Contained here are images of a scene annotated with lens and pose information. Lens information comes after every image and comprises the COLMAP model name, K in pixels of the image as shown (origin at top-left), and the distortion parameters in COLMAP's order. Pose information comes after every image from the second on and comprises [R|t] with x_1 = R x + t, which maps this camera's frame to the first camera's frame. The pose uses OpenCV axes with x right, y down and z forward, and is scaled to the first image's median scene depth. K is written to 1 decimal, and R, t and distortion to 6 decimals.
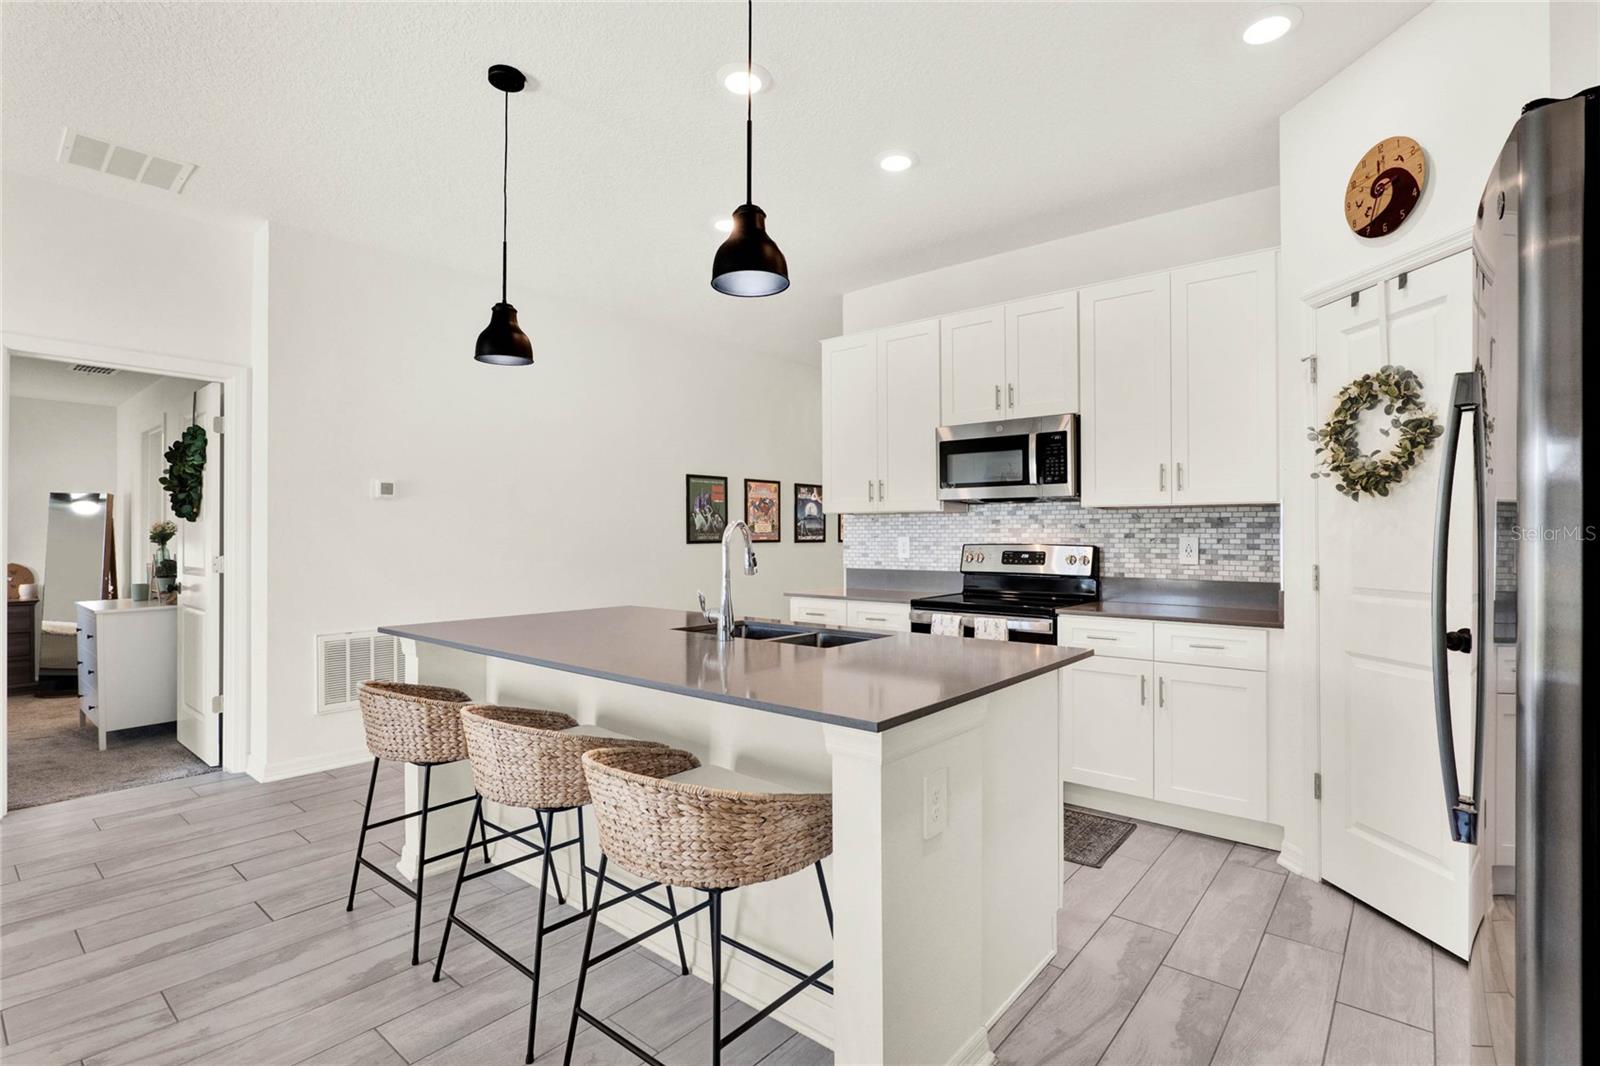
lens RADIAL K [[758.5, 0, 803.5], [0, 758.5, 528.8], [0, 0, 1]] dist [-0.020566, 0.003653]
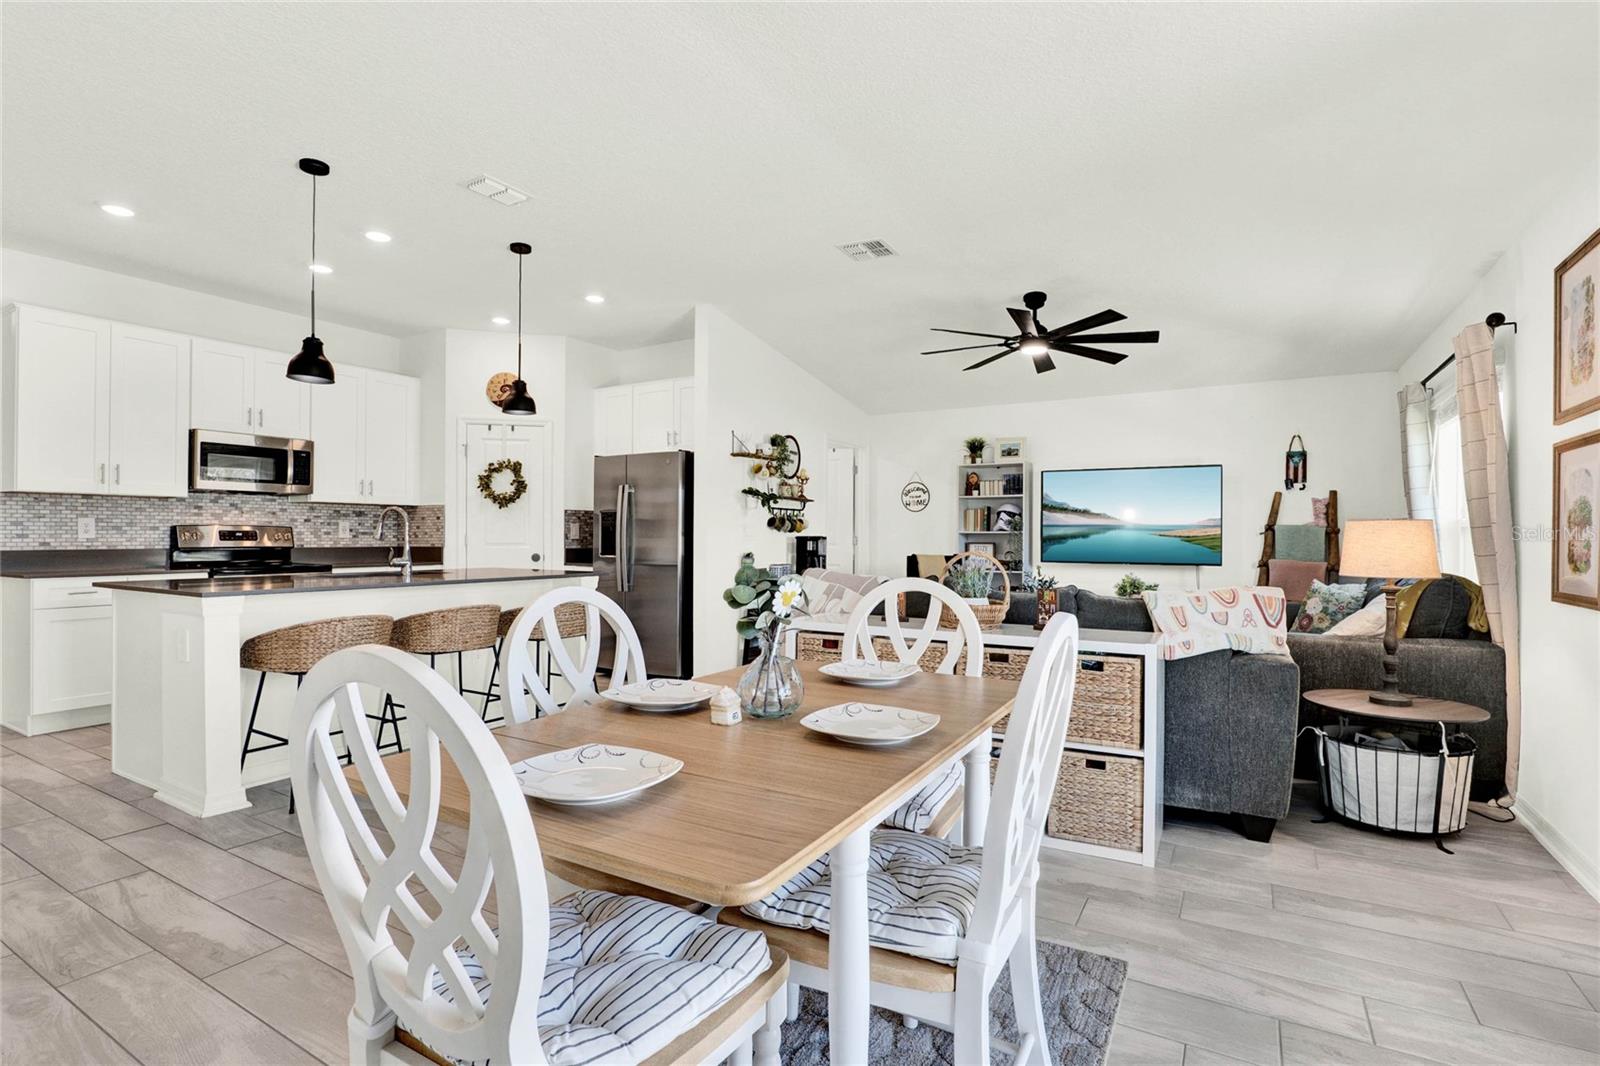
lens RADIAL K [[758.5, 0, 803.5], [0, 758.5, 528.8], [0, 0, 1]] dist [-0.020566, 0.003653]
pose [[-0.161232, 0.007006, 0.986892, -1.262463], [-0.013251, 0.999869, -0.009263, 0.027122], [-0.986828, -0.014570, -0.161119, 0.240543]]
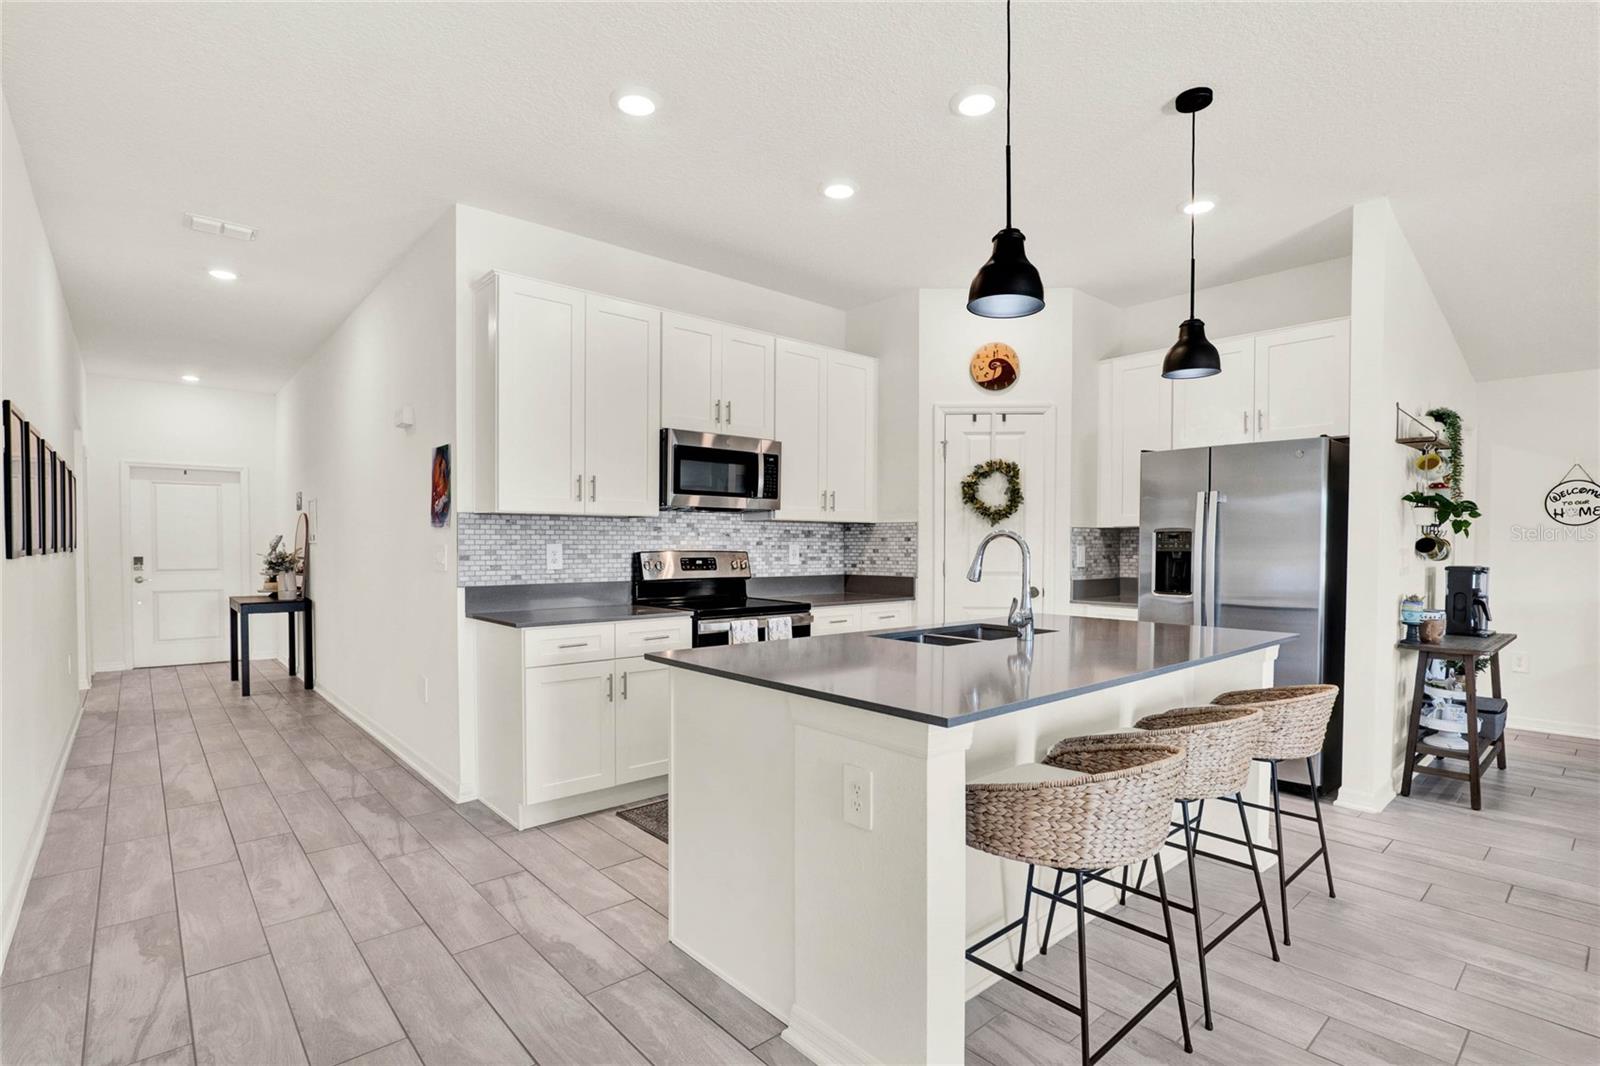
lens RADIAL K [[766.3, 0, 799.8], [0, 766.3, 558.2], [0, 0, 1]] dist [-0.032067, 0.010251]
pose [[0.159095, -0.019581, 0.987069, -0.797740], [-0.013398, 0.999668, 0.021991, 0.005103], [-0.987172, -0.016723, 0.158780, 0.734196]]
